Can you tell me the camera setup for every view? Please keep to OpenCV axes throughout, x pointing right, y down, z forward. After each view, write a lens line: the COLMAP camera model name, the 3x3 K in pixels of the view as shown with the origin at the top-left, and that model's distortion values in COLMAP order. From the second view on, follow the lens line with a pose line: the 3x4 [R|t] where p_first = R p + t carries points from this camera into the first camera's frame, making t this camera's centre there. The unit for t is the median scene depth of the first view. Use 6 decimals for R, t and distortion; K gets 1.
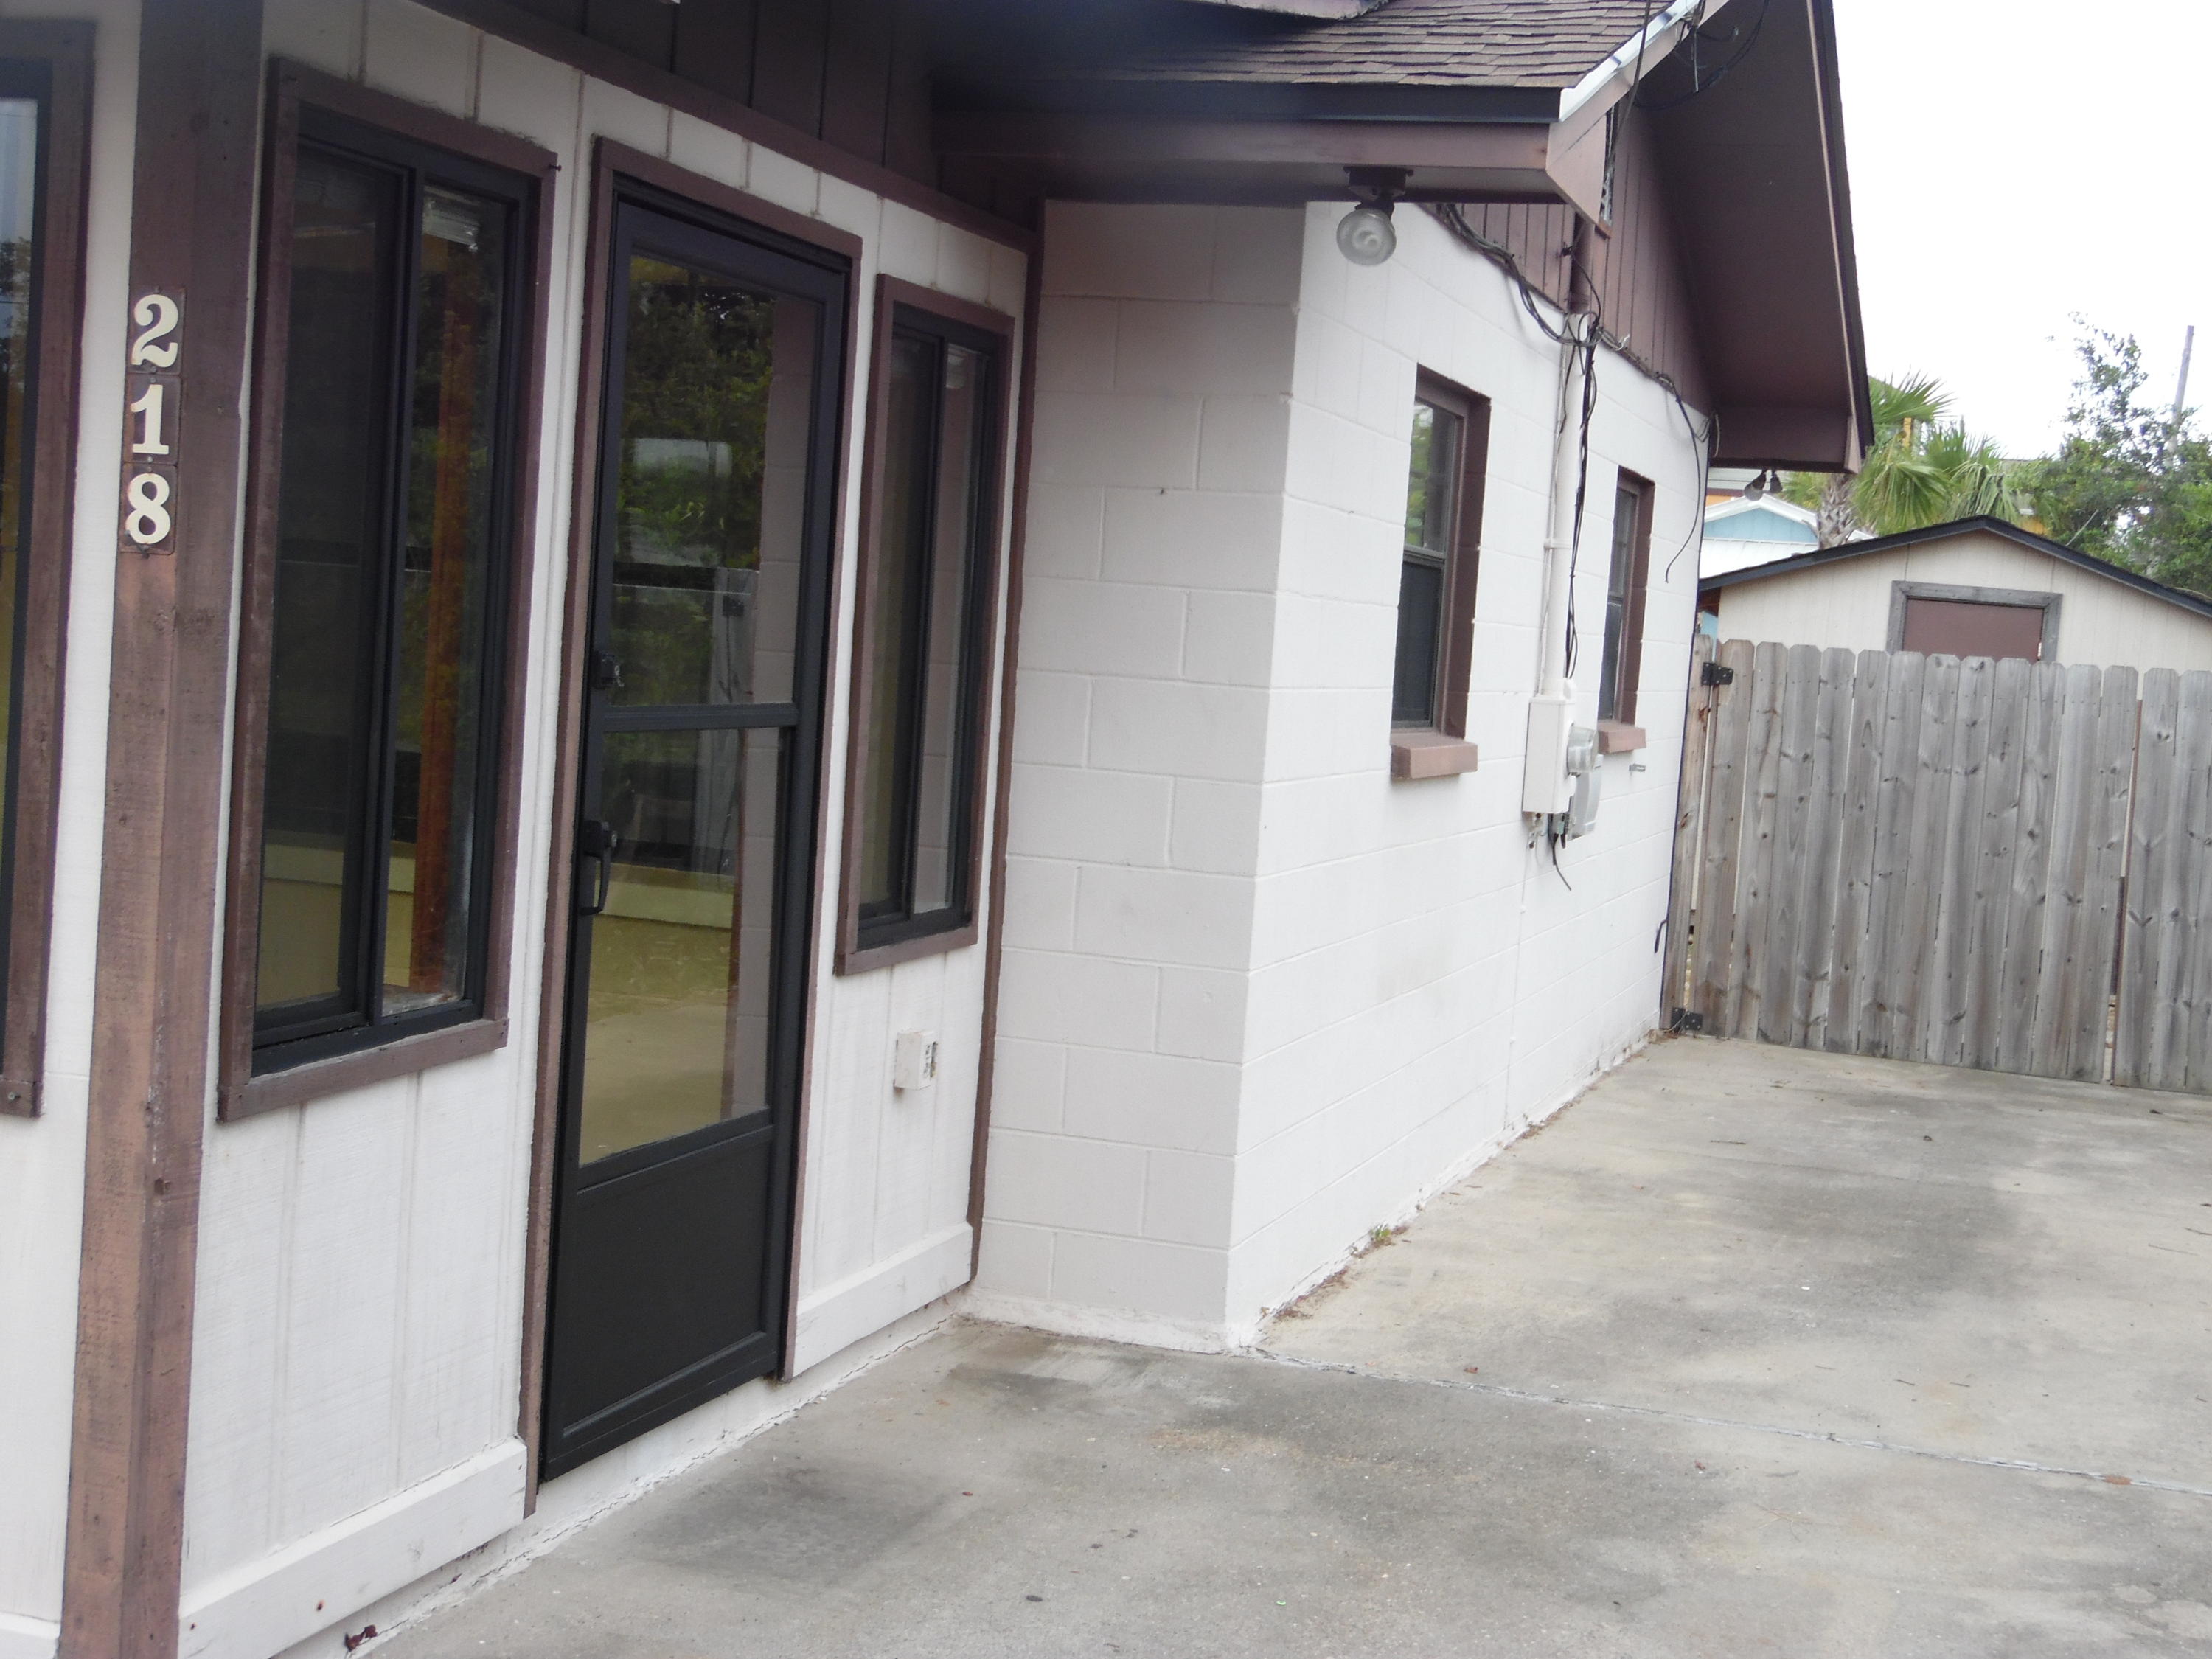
lens RADIAL K [[3037.2, 0, 1106.0], [0, 3037.2, 829.5], [0, 0, 1]] dist [0.078533, -0.676719]
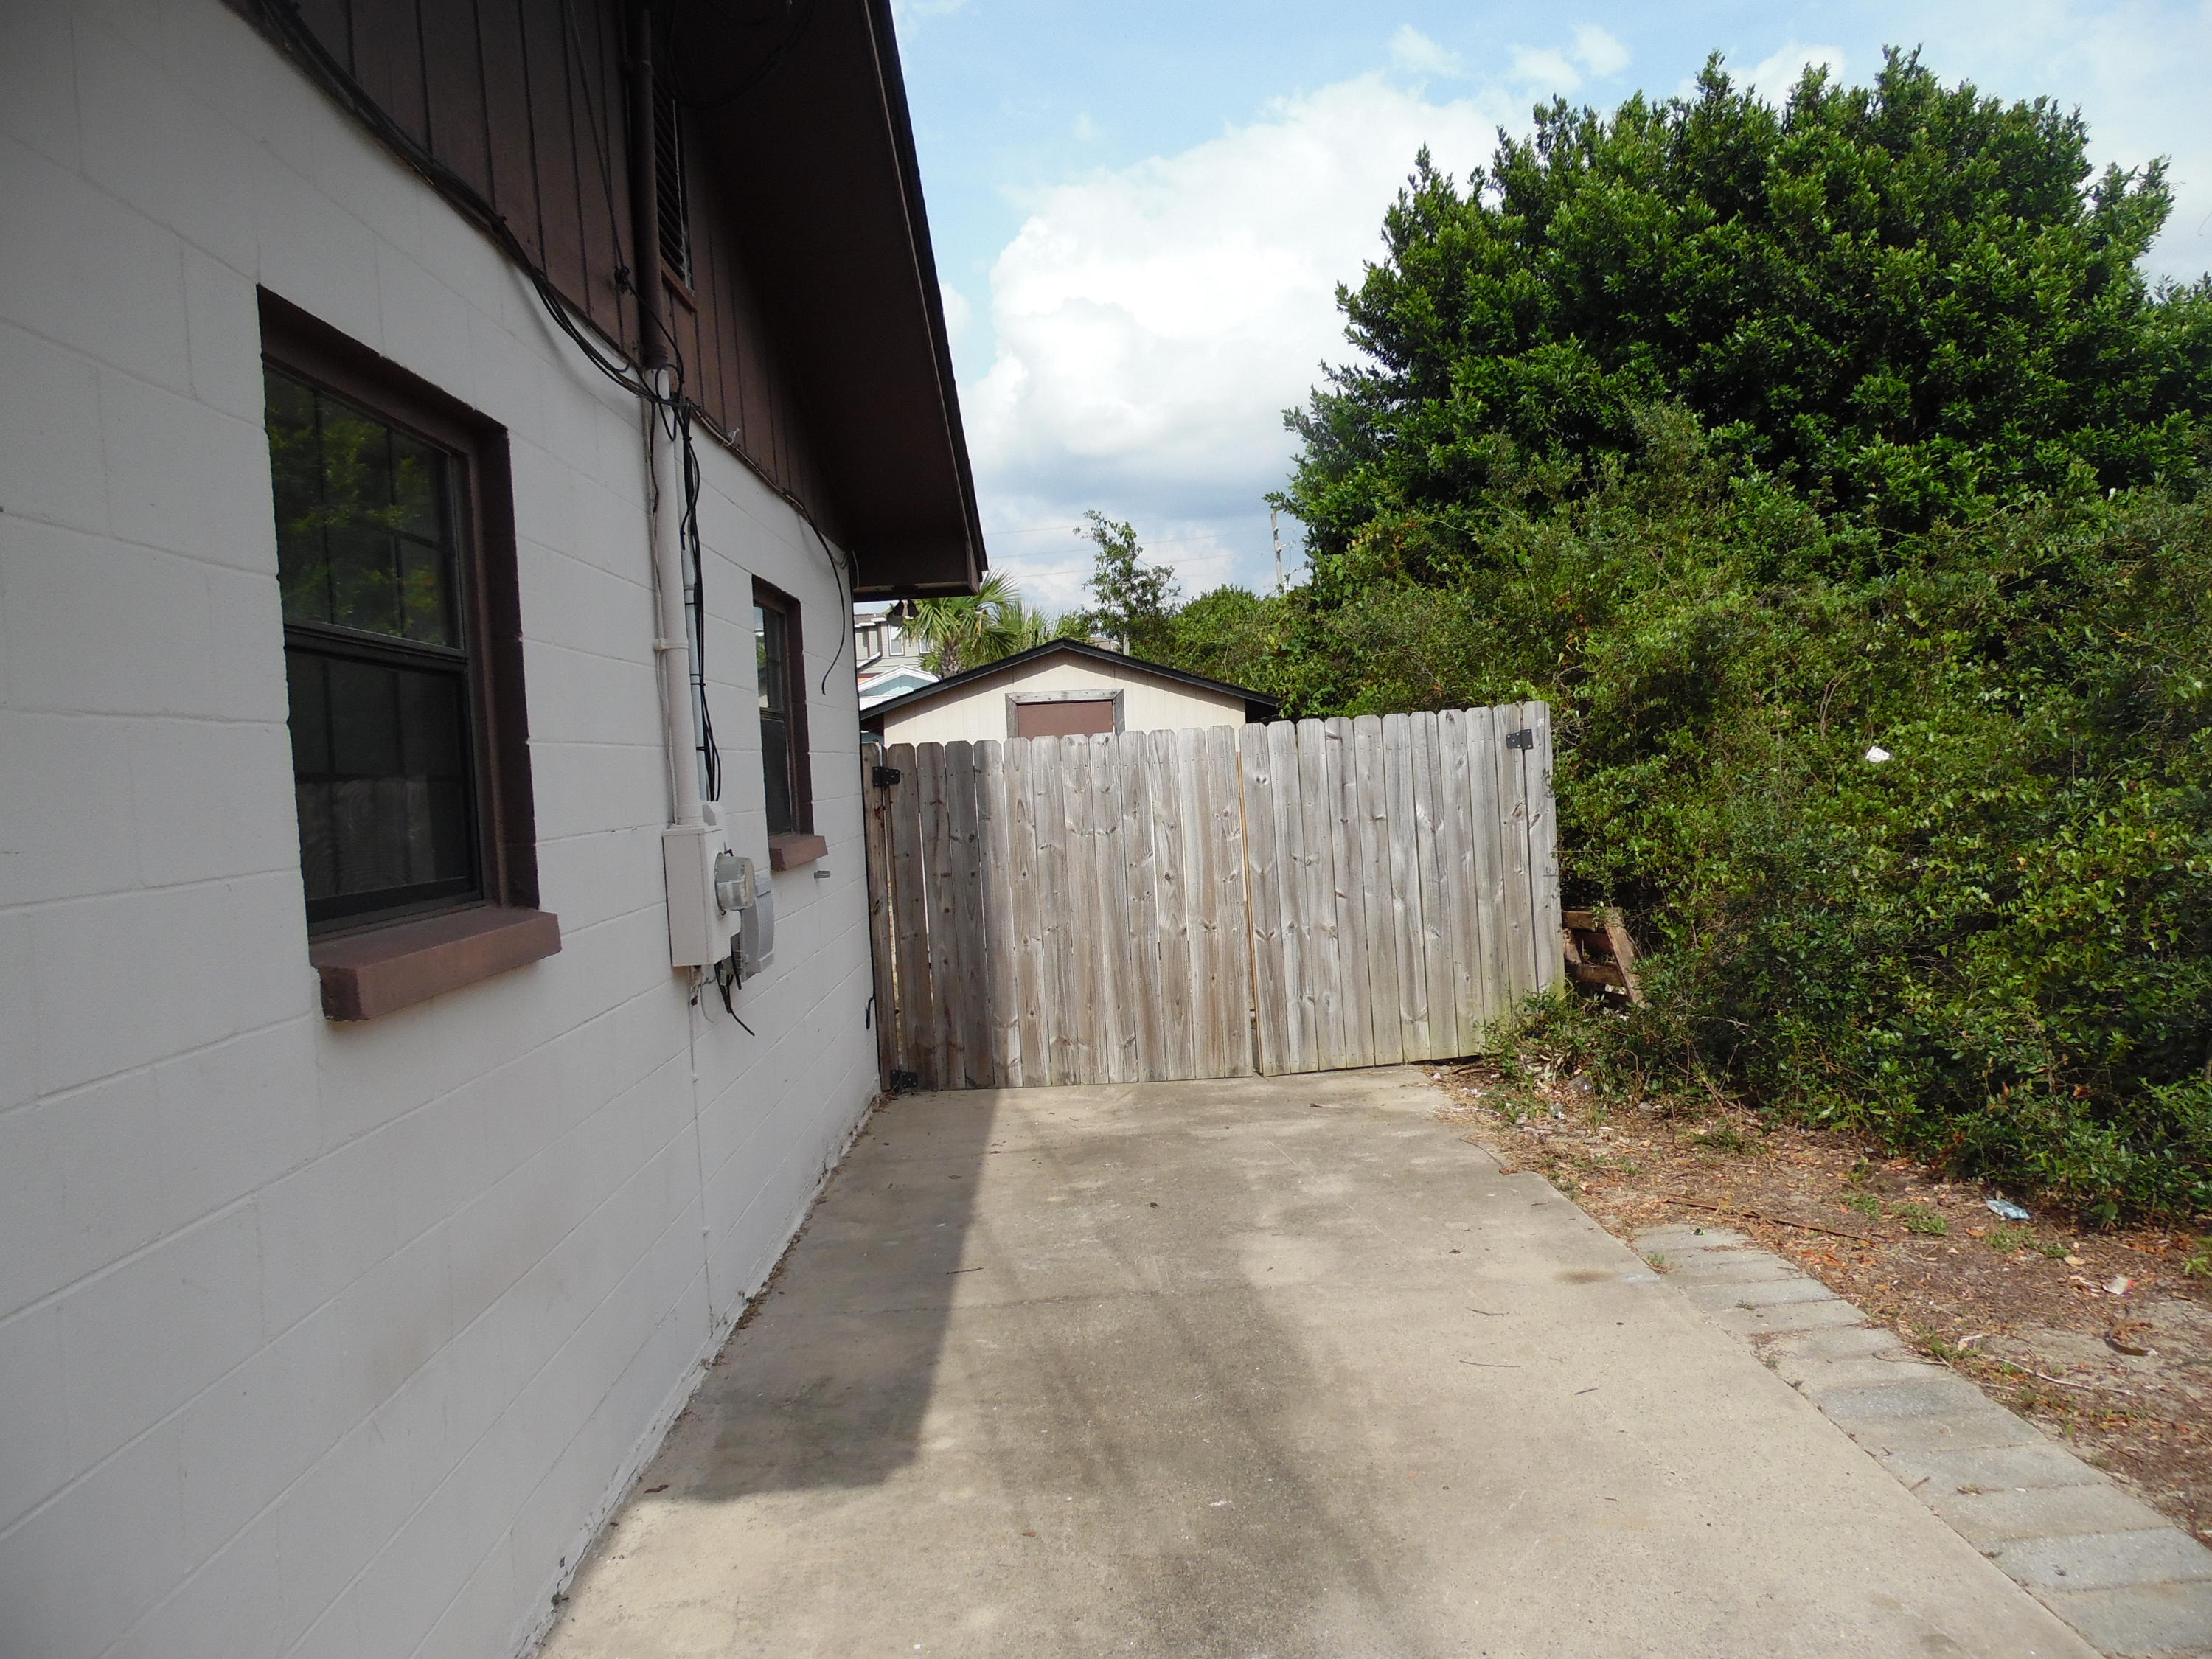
lens RADIAL K [[1636.8, 0, 1106.0], [0, 1636.8, 829.5], [0, 0, 1]] dist [-0.116470, 0.000496]
pose [[0.939462, -0.135662, 0.314655, 0.085432], [0.143341, 0.989673, -0.001280, -0.019207], [-0.311232, 0.046305, 0.949205, 0.406029]]
